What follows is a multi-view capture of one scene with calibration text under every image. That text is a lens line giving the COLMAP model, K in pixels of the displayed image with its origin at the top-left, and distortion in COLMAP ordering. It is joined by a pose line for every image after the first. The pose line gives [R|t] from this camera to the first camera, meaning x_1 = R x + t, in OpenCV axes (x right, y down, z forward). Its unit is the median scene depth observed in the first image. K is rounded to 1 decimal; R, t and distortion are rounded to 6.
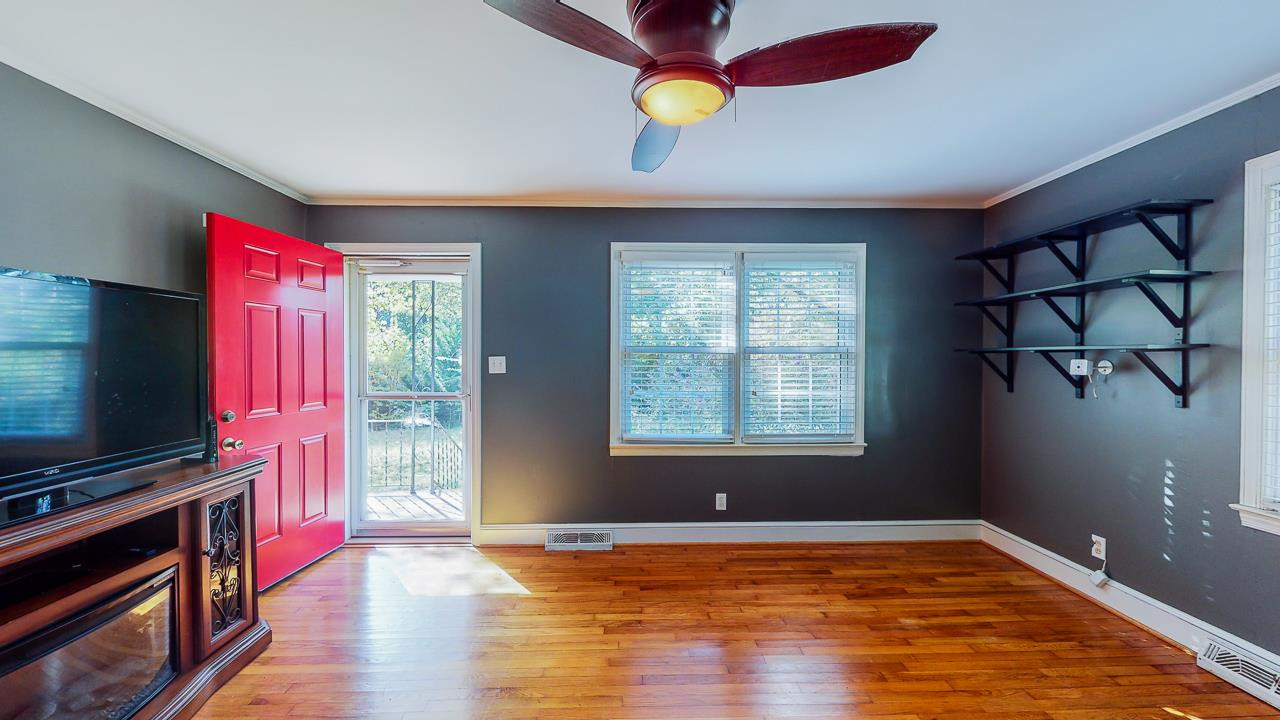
lens RADIAL K [[470.5, 0, 640.0], [0, 470.5, 360.0], [0, 0, 1]] dist [0.000039, -0.000135]
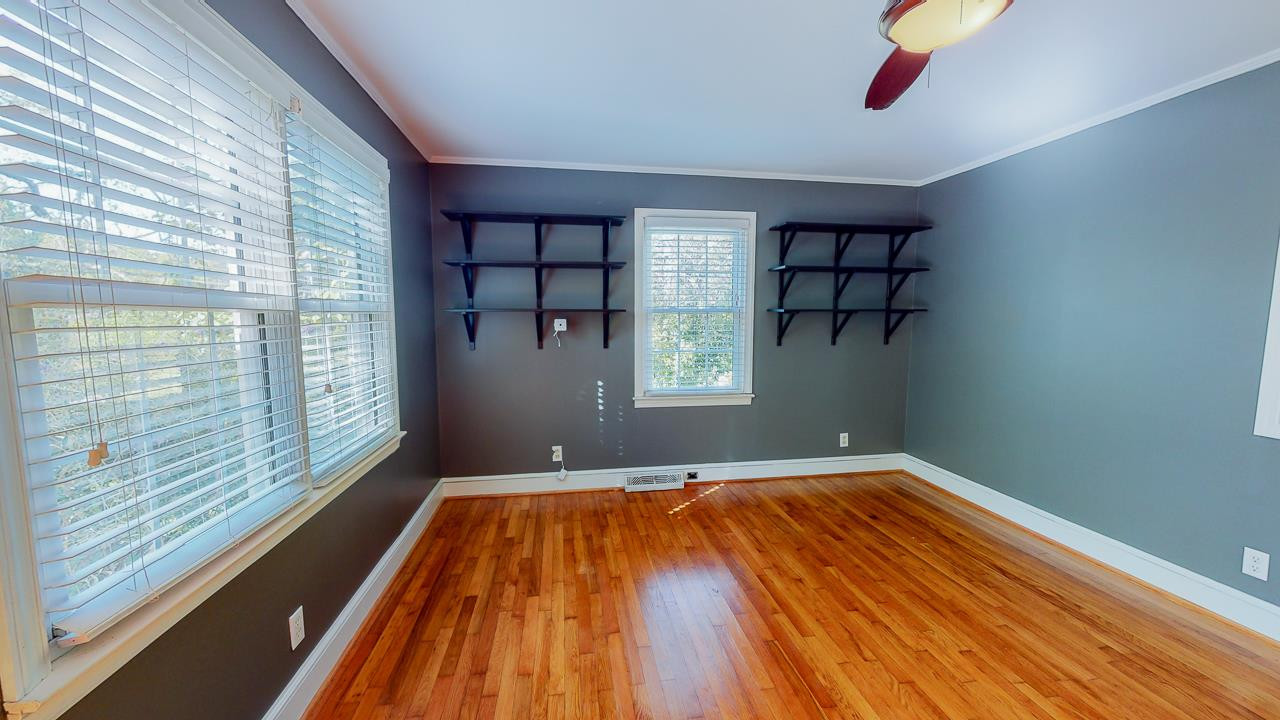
lens RADIAL K [[470.5, 0, 640.0], [0, 470.5, 360.0], [0, 0, 1]] dist [0.000039, -0.000135]
pose [[-0.139573, -0.092150, 0.985915, -0.456381], [0.008524, 0.995512, 0.094254, -0.009649], [-0.990175, 0.021559, -0.138161, 1.042424]]
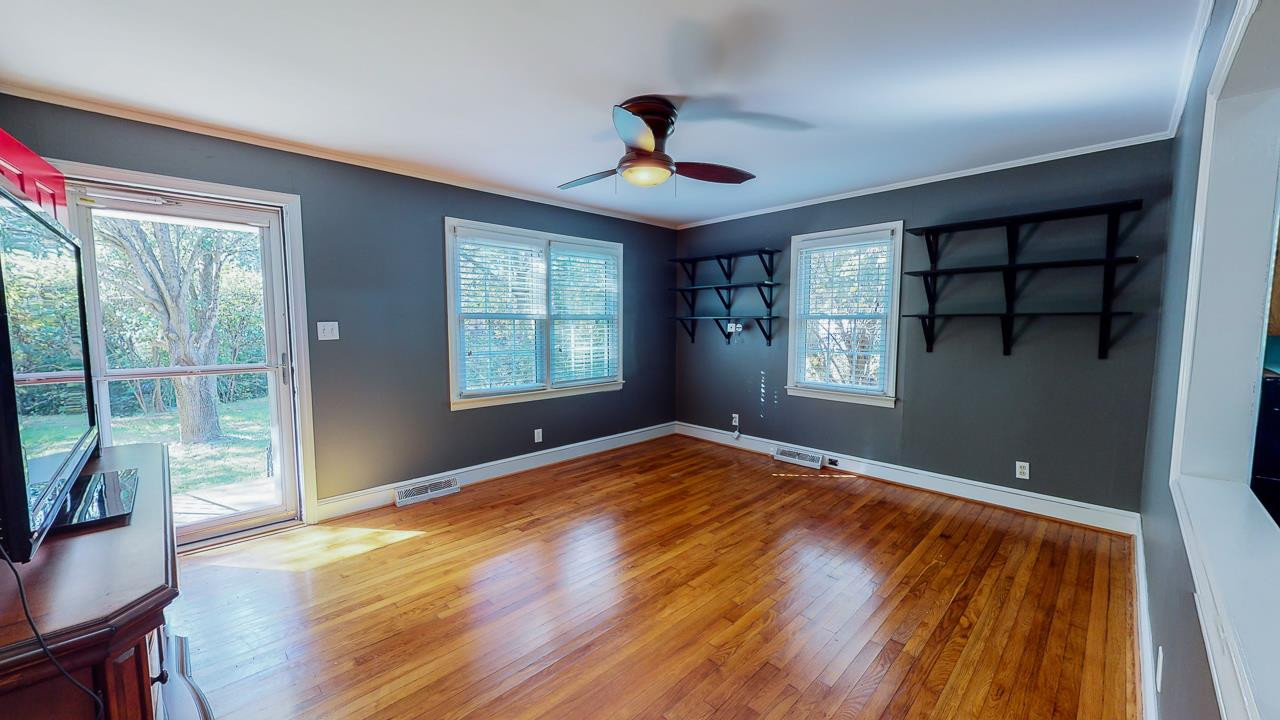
lens RADIAL K [[470.5, 0, 640.0], [0, 470.5, 360.0], [0, 0, 1]] dist [0.000039, -0.000135]
pose [[0.733775, -0.054545, 0.677200, -0.697543], [0.005137, 0.997189, 0.074752, 0.002011], [-0.679373, -0.051372, 0.731992, -0.168631]]
